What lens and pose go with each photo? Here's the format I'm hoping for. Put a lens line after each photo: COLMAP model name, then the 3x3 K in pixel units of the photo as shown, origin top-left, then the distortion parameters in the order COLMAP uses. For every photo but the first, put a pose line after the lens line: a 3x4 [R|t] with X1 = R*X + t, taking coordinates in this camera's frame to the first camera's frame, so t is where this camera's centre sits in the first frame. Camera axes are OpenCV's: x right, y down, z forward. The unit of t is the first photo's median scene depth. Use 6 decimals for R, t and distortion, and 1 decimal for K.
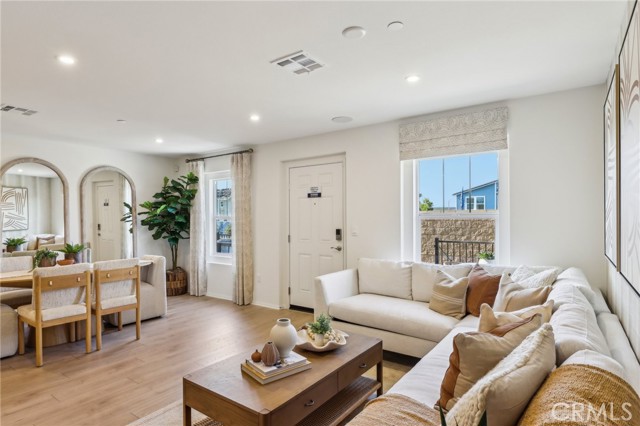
lens RADIAL K [[354.8, 0, 319.5], [0, 354.8, 220.0], [0, 0, 1]] dist [-0.000820, -0.000998]
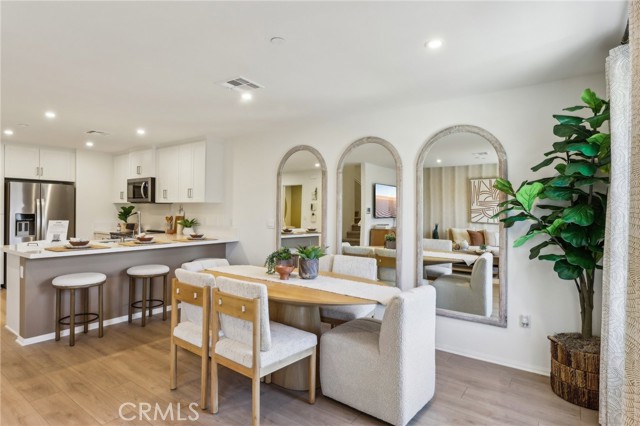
lens RADIAL K [[353.5, 0, 320.0], [0, 353.5, 213.0], [0, 0, 1]] dist [0.011947, -0.000710]
pose [[-0.027786, 0.022951, -0.999350, 0.011232], [-0.015334, 0.999609, 0.023383, -0.012431], [0.999496, 0.015974, -0.027423, 0.816793]]
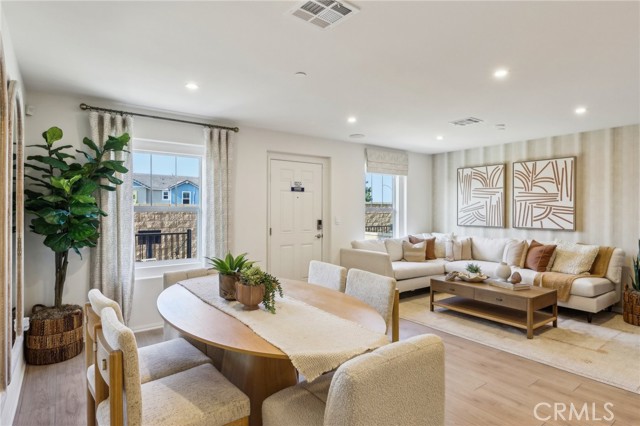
lens RADIAL K [[346.0, 0, 316.9], [0, 346.0, 211.0], [0, 0, 1]] dist [-0.001473, -0.001214]
pose [[0.303133, 0.005306, 0.952933, -0.905340], [0.002609, 0.999976, -0.006398, 0.002618], [-0.952945, 0.004426, 0.303112, 0.565435]]
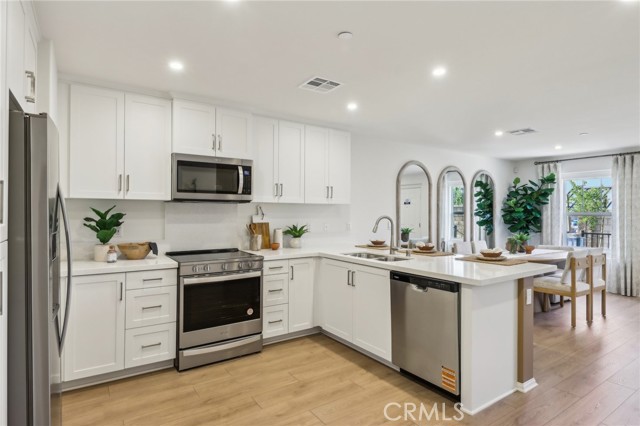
lens RADIAL K [[346.0, 0, 316.9], [0, 346.0, 211.0], [0, 0, 1]] dist [-0.001473, -0.001214]
pose [[0.934377, 0.013029, -0.356047, -0.733273], [-0.018116, 0.999776, -0.010956, 0.011287], [0.355825, 0.016687, 0.934404, -0.312961]]
